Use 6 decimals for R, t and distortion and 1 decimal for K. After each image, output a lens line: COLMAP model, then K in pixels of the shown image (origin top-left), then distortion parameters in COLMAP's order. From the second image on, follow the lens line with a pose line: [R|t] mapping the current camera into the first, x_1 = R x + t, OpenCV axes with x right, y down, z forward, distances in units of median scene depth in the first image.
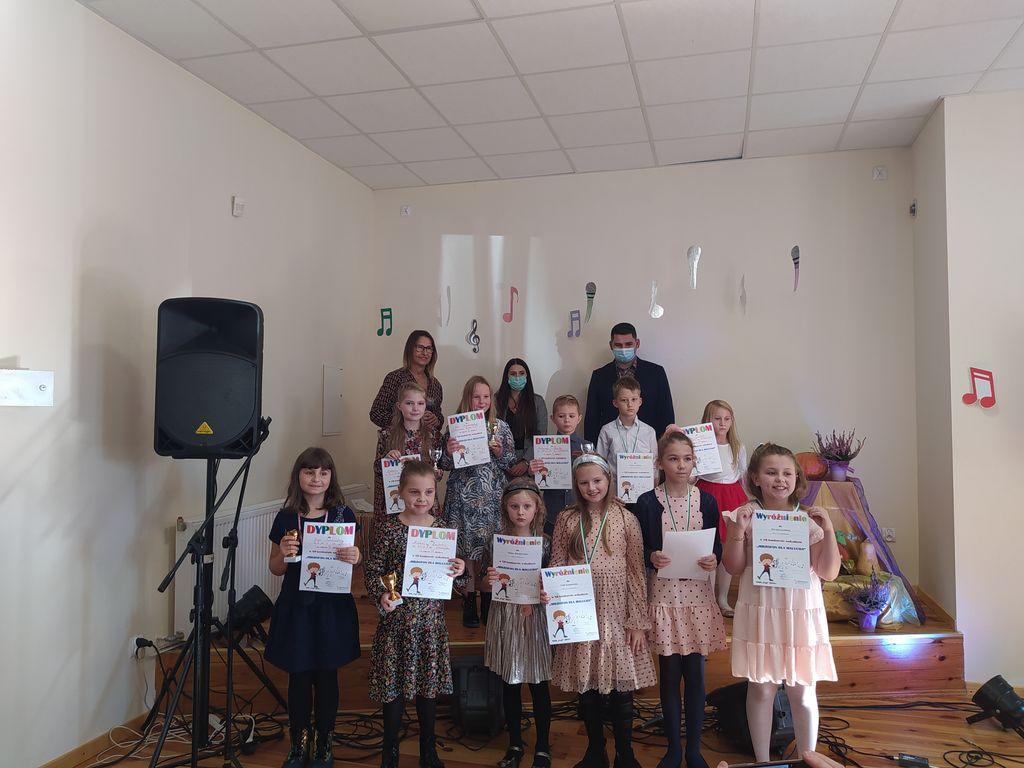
lens RADIAL K [[757.1, 0, 512.0], [0, 757.1, 384.0], [0, 0, 1]] dist [0.073617, -0.139143]
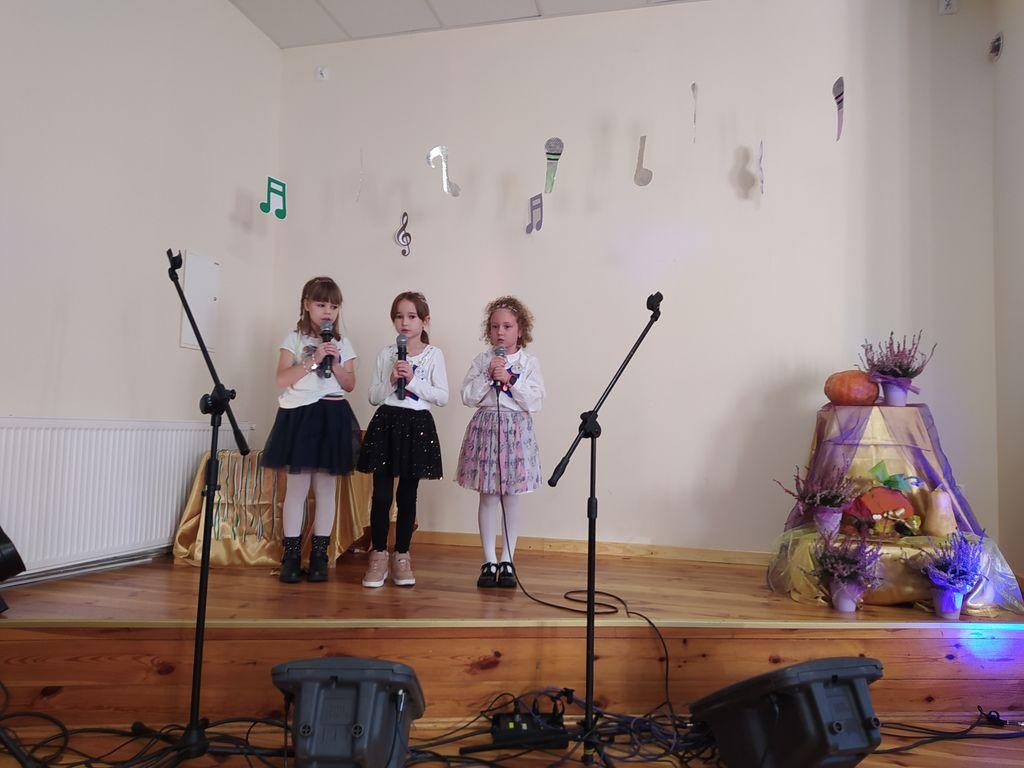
lens RADIAL K [[721.8, 0, 541.4], [0, 721.8, 411.1], [0, 0, 1]] dist [0.005495, 0.000647]
pose [[0.998890, 0.028663, 0.037384, 0.086536], [-0.027626, 0.999227, -0.027962, 0.170749], [-0.038156, 0.026898, 0.998910, 0.382286]]
